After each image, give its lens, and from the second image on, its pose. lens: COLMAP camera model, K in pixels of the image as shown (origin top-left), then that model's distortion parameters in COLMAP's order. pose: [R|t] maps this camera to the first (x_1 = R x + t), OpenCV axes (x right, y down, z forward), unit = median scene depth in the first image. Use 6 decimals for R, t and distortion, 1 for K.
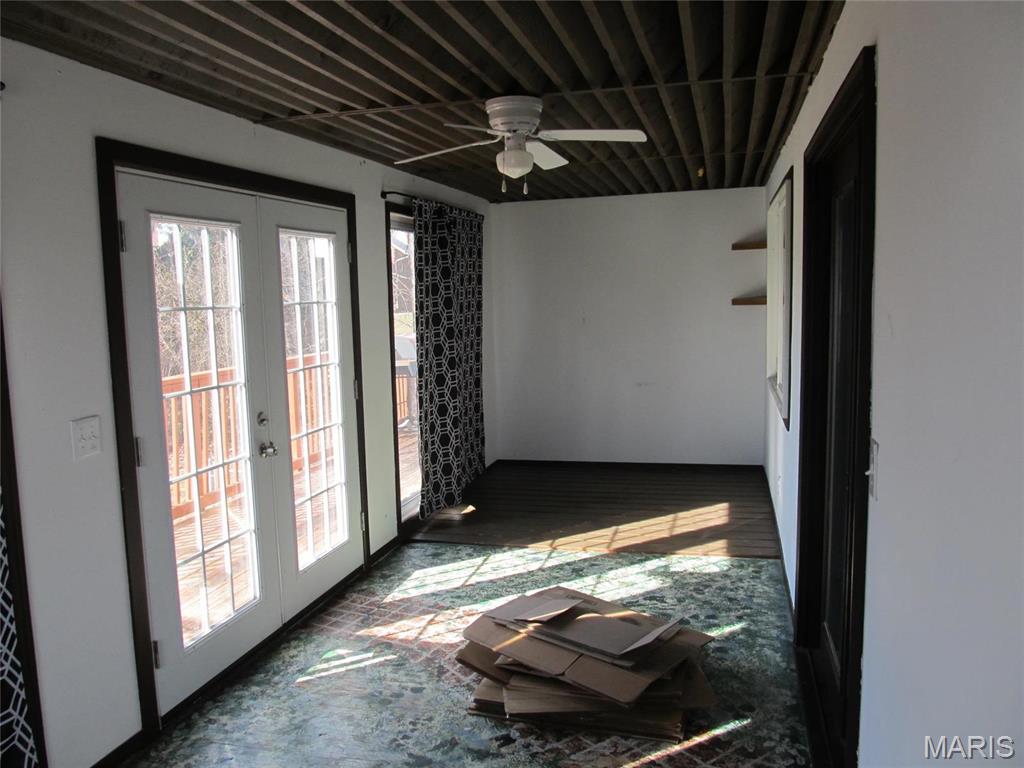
lens RADIAL K [[828.0, 0, 513.7], [0, 828.0, 383.0], [0, 0, 1]] dist [-0.058191, 0.011741]
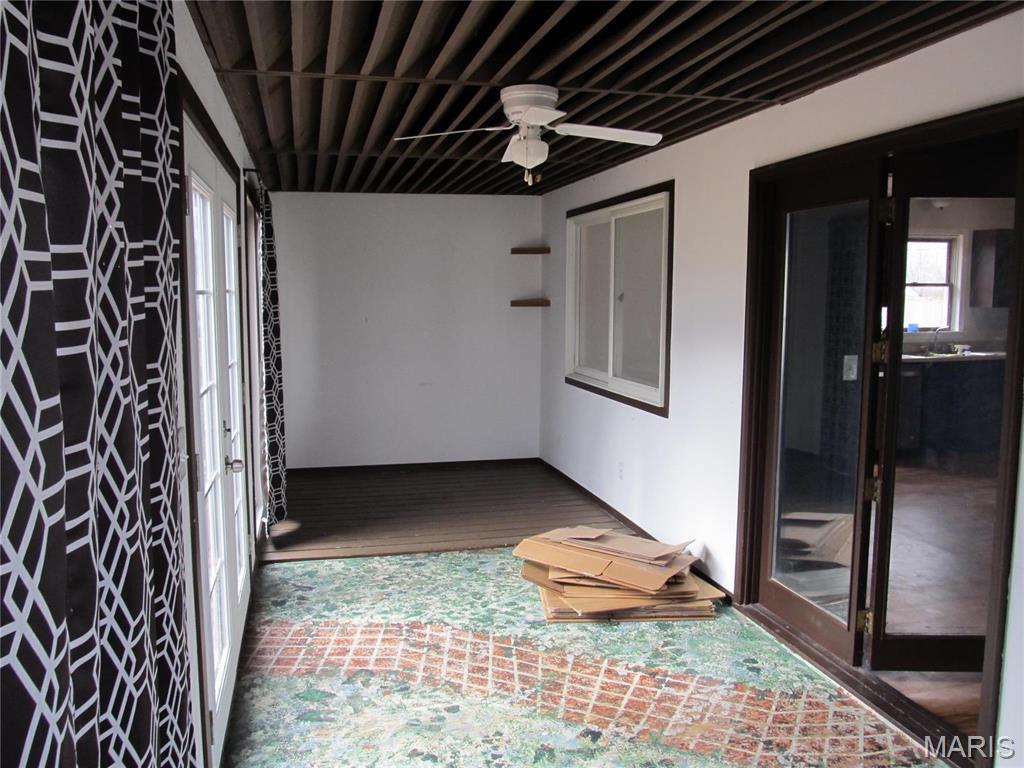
lens RADIAL K [[828.0, 0, 513.0], [0, 828.0, 385.4], [0, 0, 1]] dist [-0.058191, 0.011741]
pose [[0.878769, -0.021922, 0.476744, -0.438816], [0.023493, 0.999720, 0.002665, 0.005845], [-0.476670, 0.008858, 0.879038, 0.131774]]
